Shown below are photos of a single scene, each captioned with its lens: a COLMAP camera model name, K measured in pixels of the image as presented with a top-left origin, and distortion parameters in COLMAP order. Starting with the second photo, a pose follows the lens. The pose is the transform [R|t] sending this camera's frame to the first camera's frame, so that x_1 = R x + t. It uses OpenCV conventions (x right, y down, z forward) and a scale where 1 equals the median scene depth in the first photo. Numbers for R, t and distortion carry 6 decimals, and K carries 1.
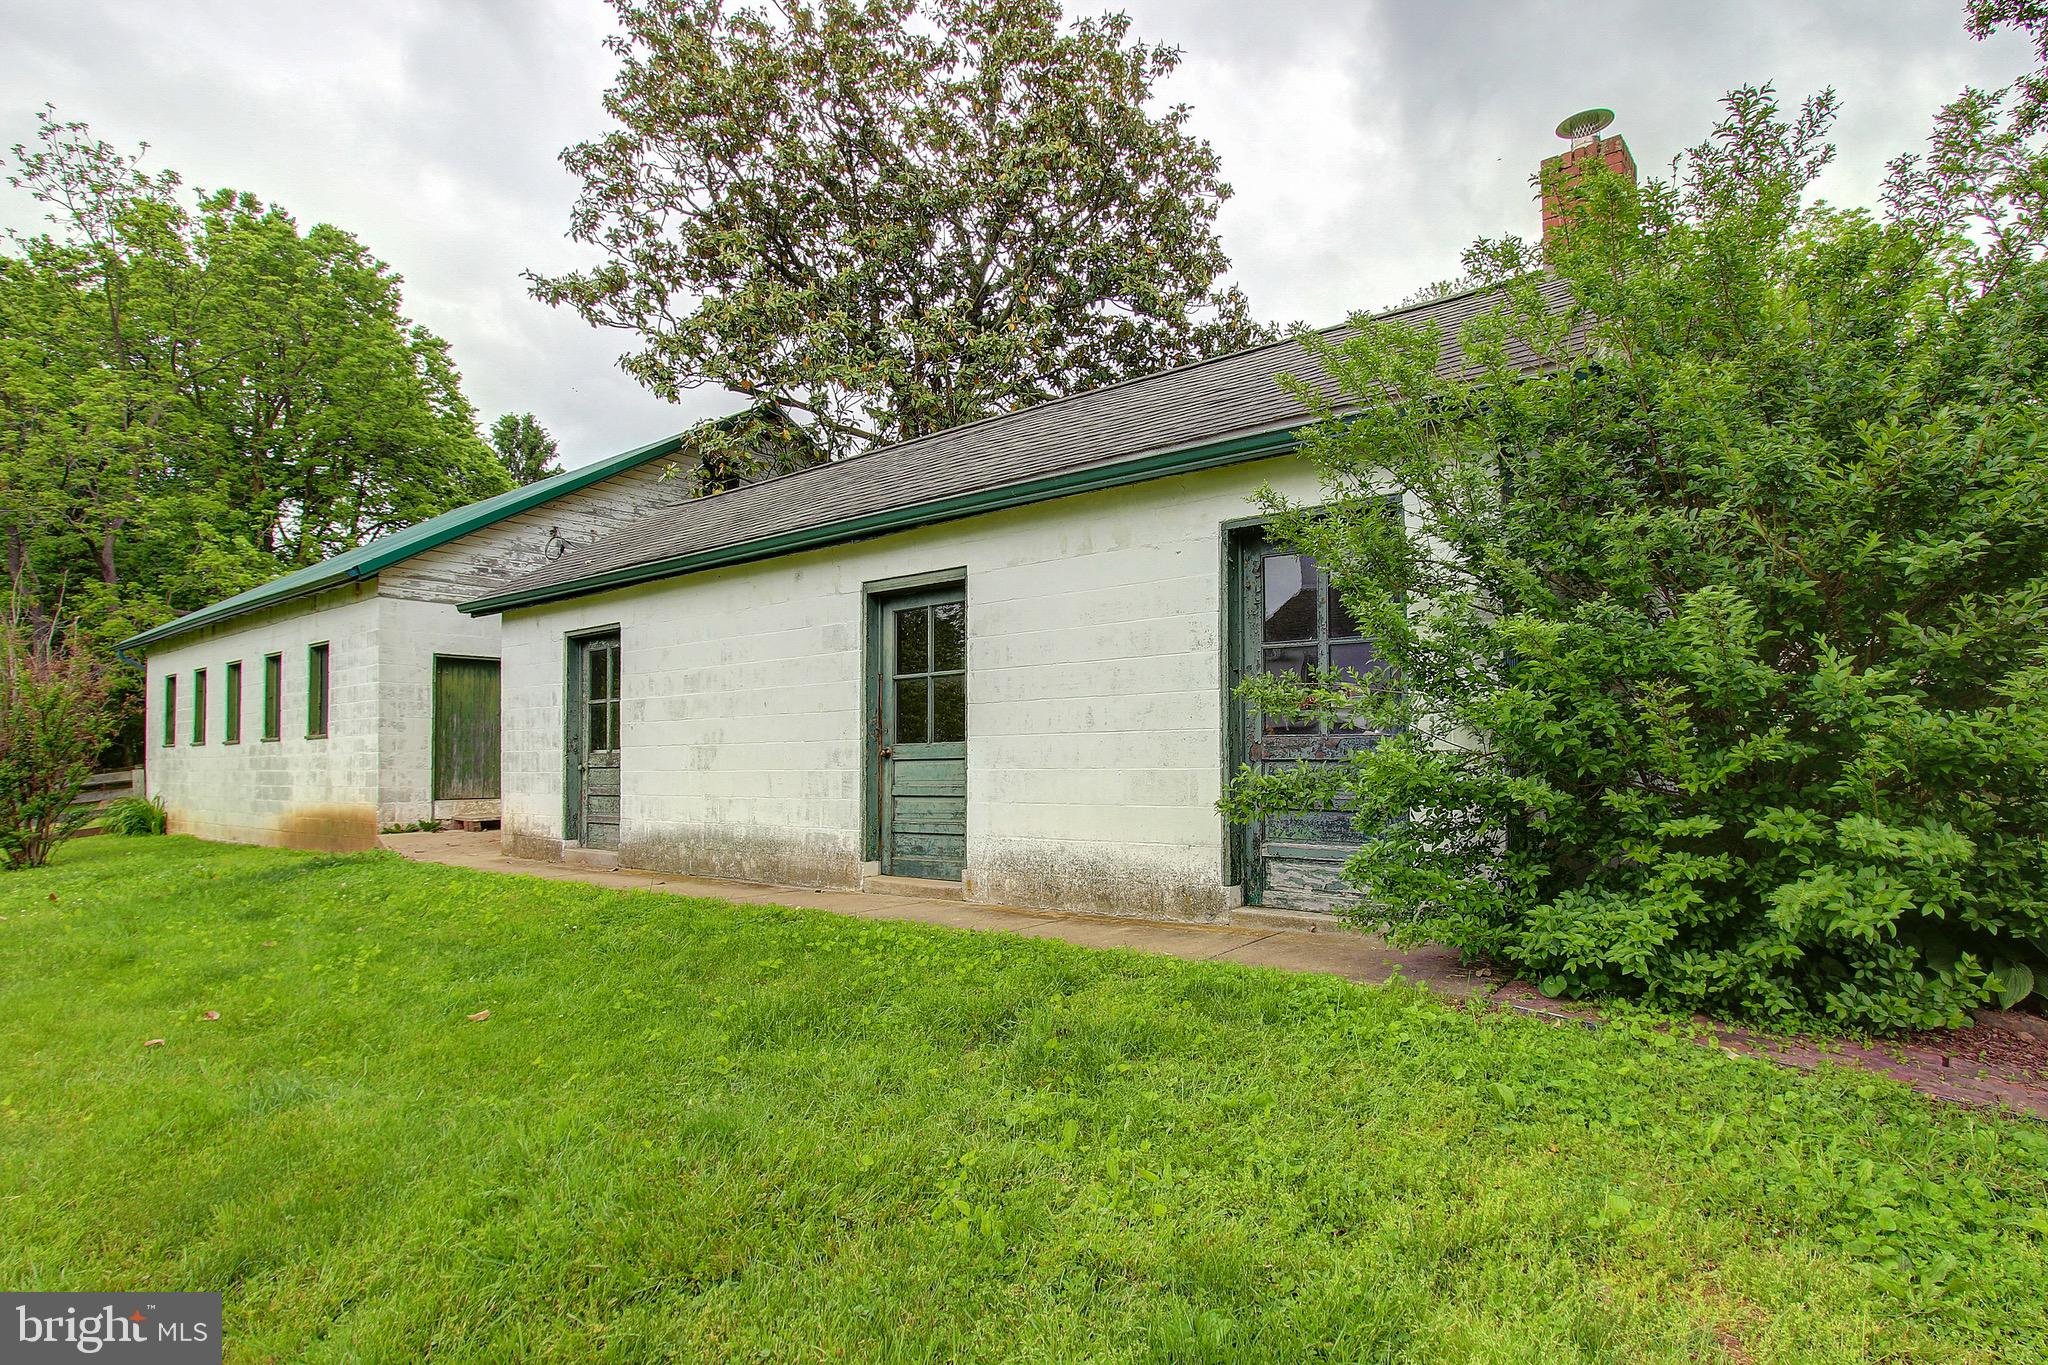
lens RADIAL K [[996.4, 0, 1017.8], [0, 996.4, 708.4], [0, 0, 1]] dist [-0.022639, -0.000980]
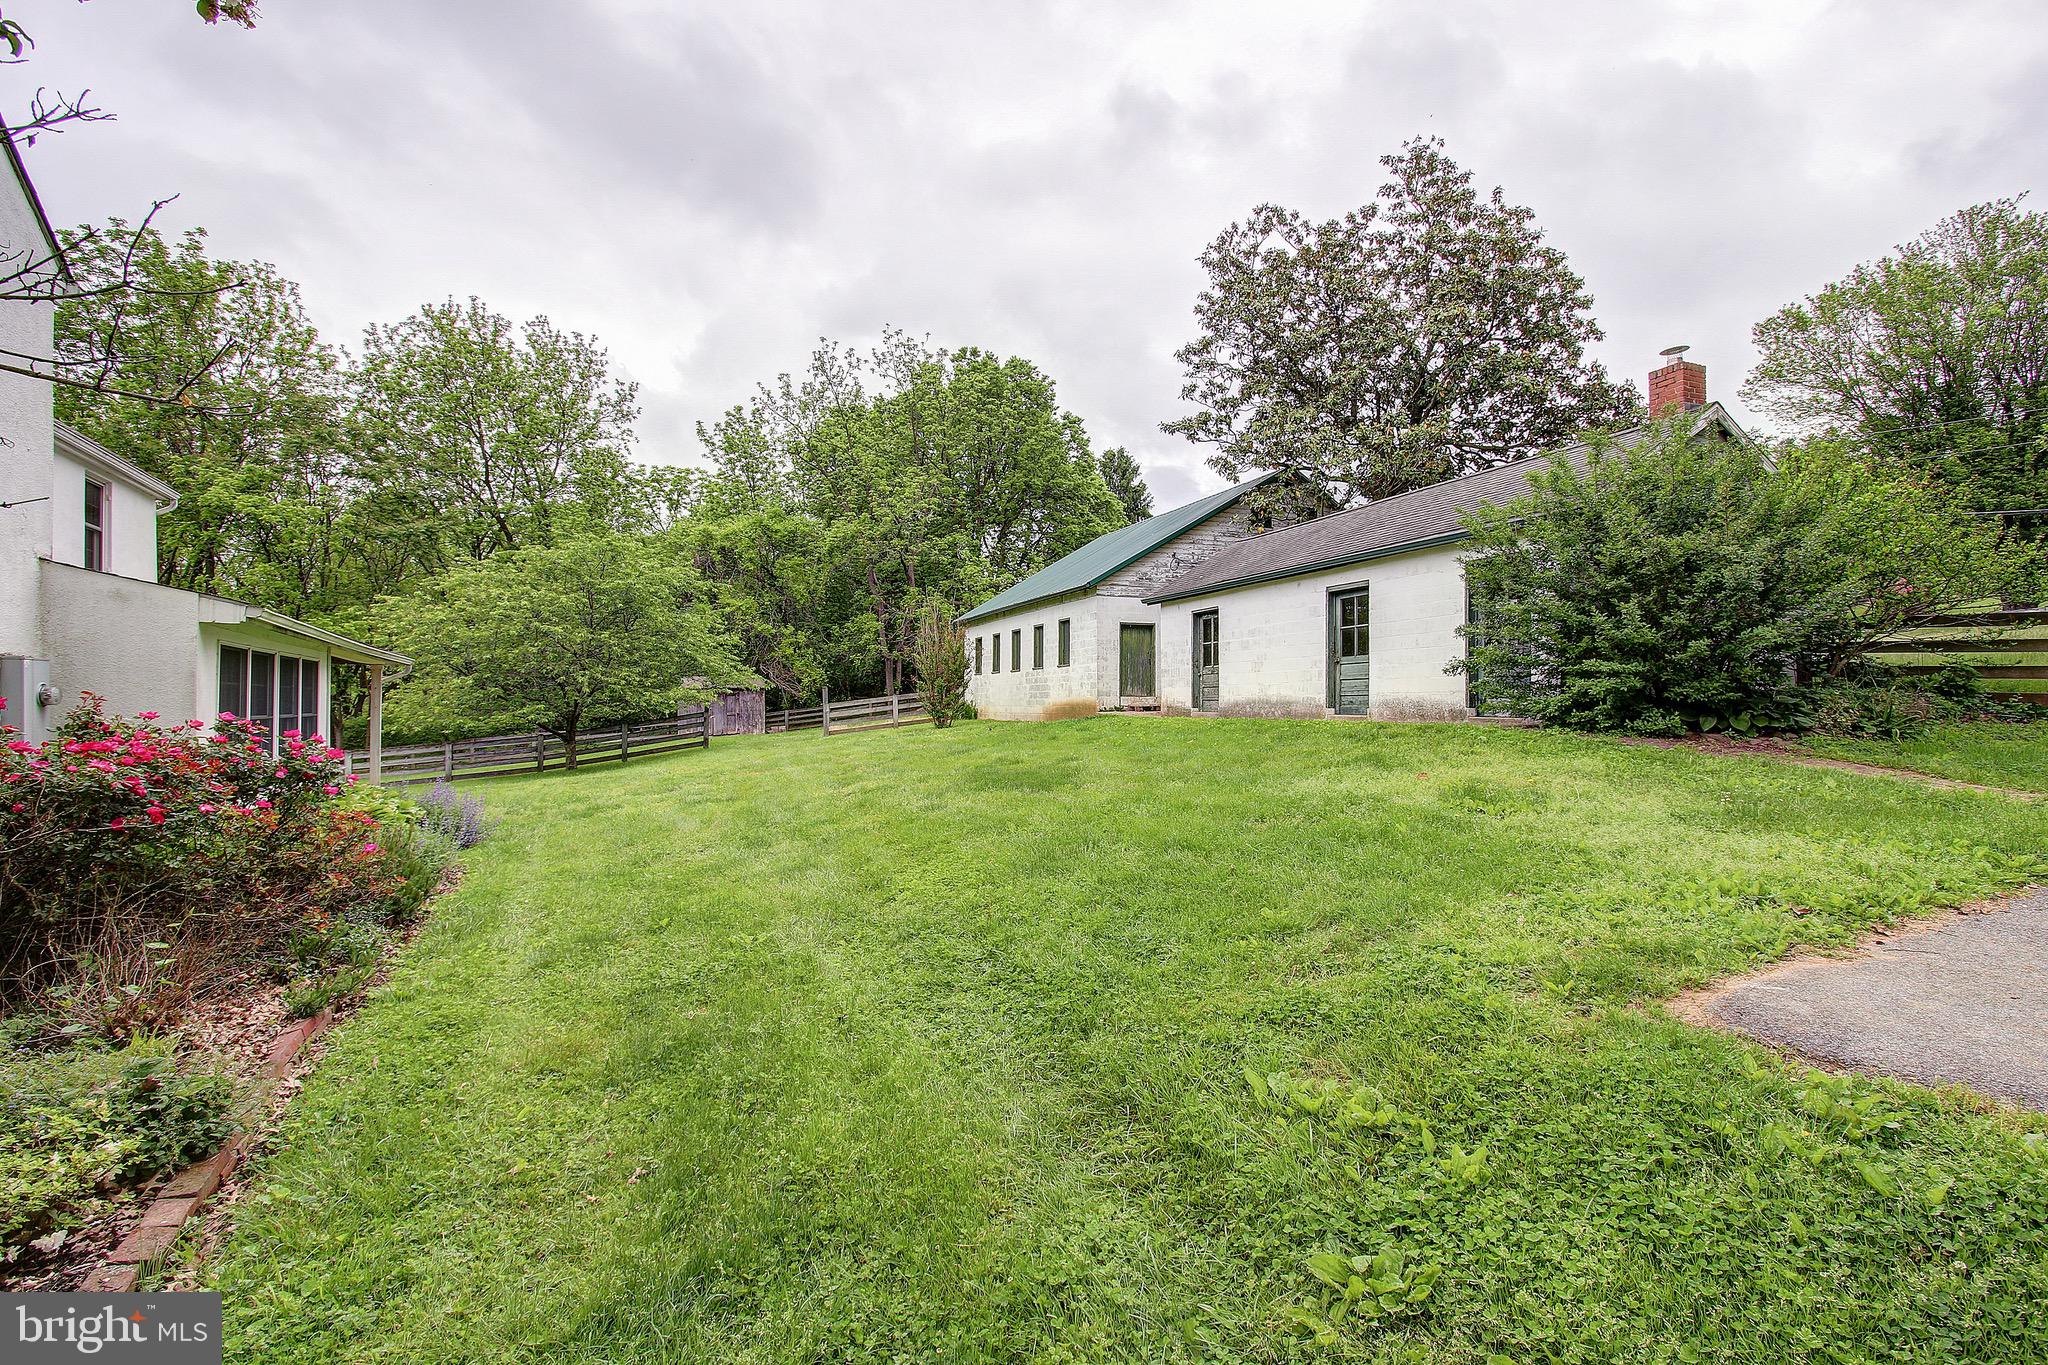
lens RADIAL K [[996.4, 0, 1017.8], [0, 996.4, 708.4], [0, 0, 1]] dist [-0.022639, -0.000980]
pose [[0.867037, 0.008945, -0.498164, 0.225779], [0.014747, 0.998940, 0.043604, 0.025947], [0.498026, -0.045153, 0.865986, -0.822868]]
